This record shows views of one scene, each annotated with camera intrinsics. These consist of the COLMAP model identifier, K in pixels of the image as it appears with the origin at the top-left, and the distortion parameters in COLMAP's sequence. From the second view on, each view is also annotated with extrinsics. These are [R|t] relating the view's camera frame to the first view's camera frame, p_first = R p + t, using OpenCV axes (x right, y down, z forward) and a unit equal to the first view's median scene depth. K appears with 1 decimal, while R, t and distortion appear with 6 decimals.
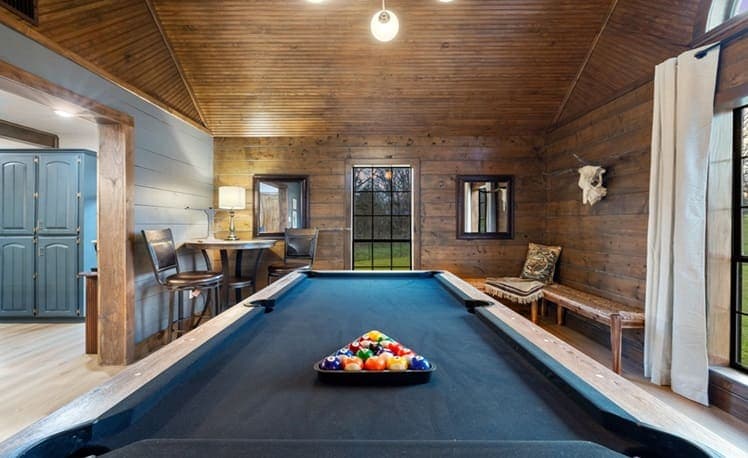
lens RADIAL K [[289.7, 0, 370.5], [0, 289.7, 226.9], [0, 0, 1]] dist [-0.000239, -0.000027]
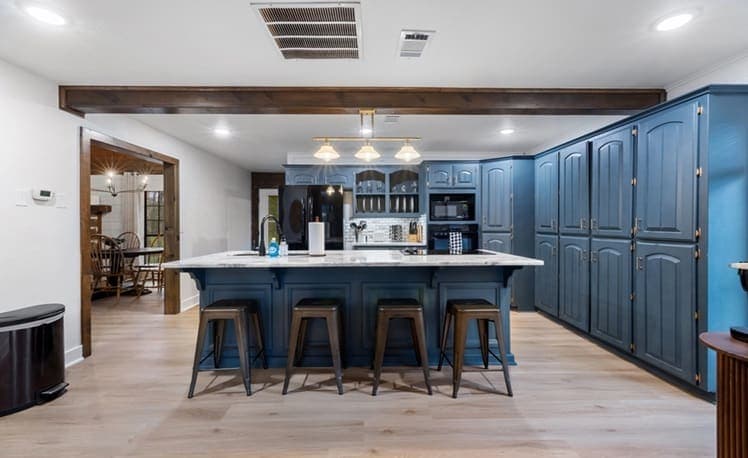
lens RADIAL K [[314.9, 0, 373.8], [0, 314.9, 224.3], [0, 0, 1]] dist [0.000419, -0.000010]
pose [[0.031381, 0.005367, -0.999493, -0.414579], [0.003286, 0.999980, 0.005472, -0.013215], [0.999502, -0.003456, 0.031363, 0.348467]]
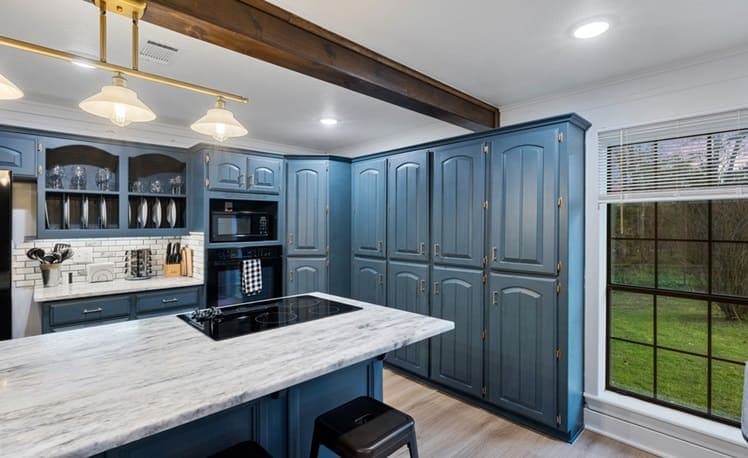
lens RADIAL K [[357.1, 0, 371.4], [0, 357.1, 222.0], [0, 0, 1]] dist [-0.002438, -0.001306]
pose [[0.689411, -0.001569, -0.724369, -0.770674], [-0.002289, 0.999988, -0.004345, -0.068942], [0.724367, 0.004654, 0.689399, 0.294340]]
